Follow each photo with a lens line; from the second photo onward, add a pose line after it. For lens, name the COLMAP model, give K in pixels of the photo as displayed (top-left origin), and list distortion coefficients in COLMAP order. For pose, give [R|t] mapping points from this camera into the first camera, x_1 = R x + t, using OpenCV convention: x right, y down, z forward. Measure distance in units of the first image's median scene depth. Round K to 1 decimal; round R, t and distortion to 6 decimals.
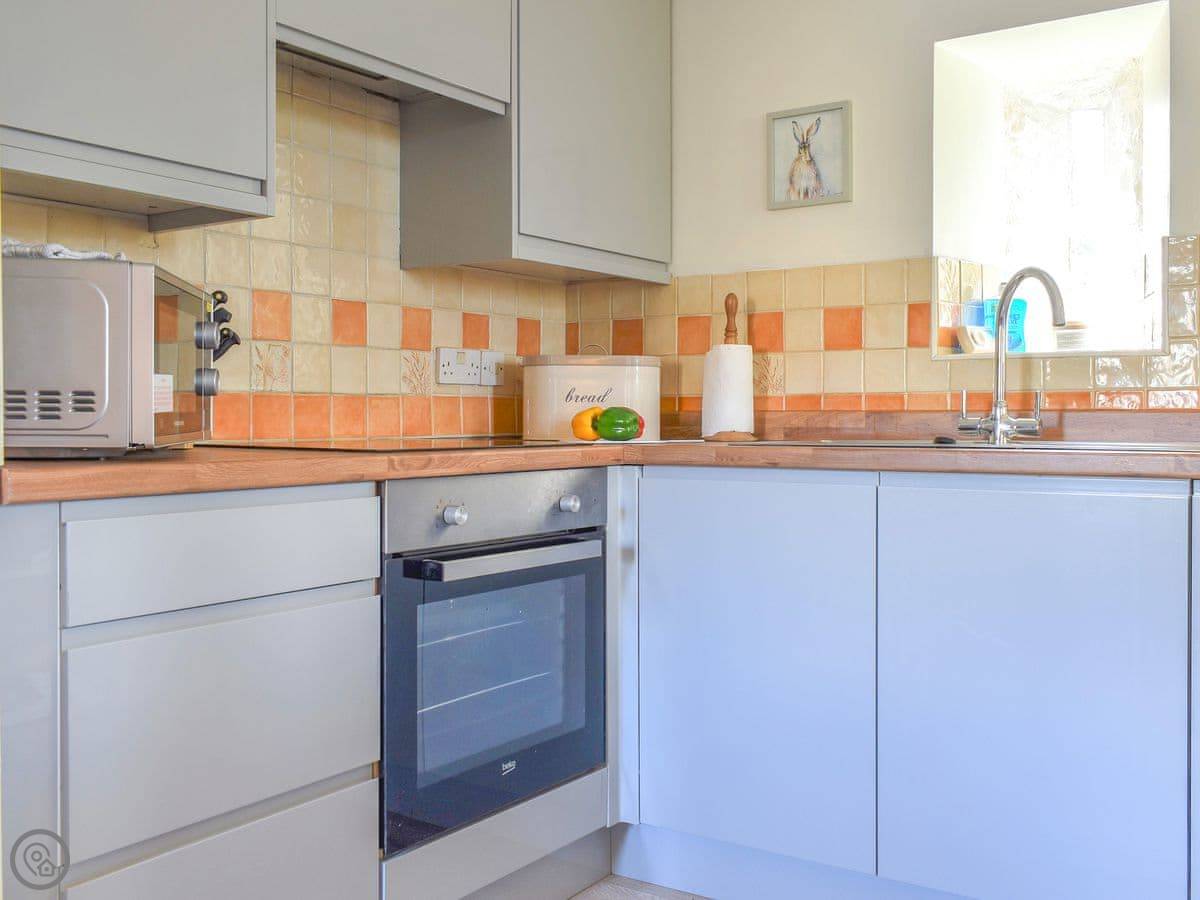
lens RADIAL K [[1105.6, 0, 597.5], [0, 1105.6, 420.5], [0, 0, 1]] dist [0.009761, 0.000651]
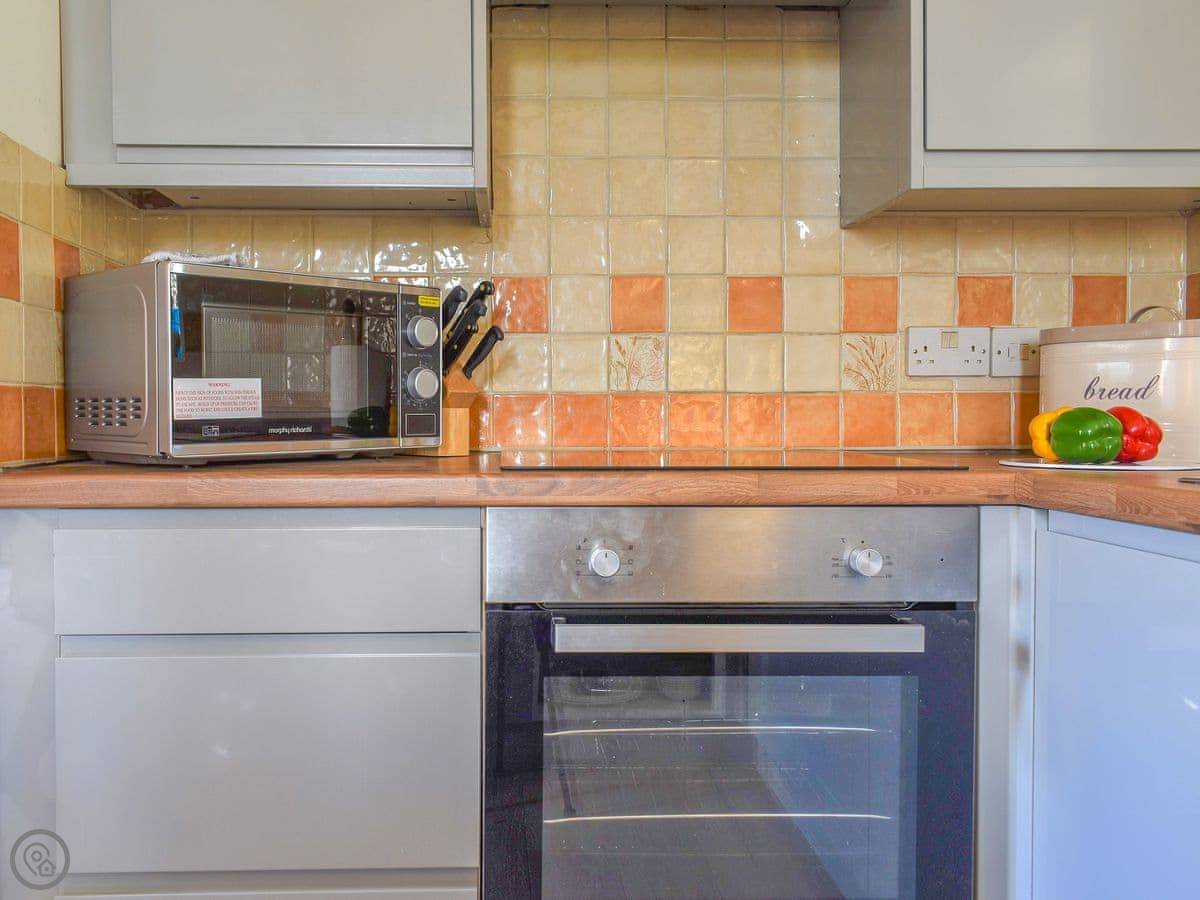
lens RADIAL K [[1030.5, 0, 599.0], [0, 1030.5, 429.5], [0, 0, 1]] dist [0.017940, 0.004275]
pose [[0.606541, 0.012634, -0.794952, 0.297354], [-0.003357, 0.999906, 0.013330, -0.006618], [0.795045, -0.005417, 0.606526, 0.439112]]
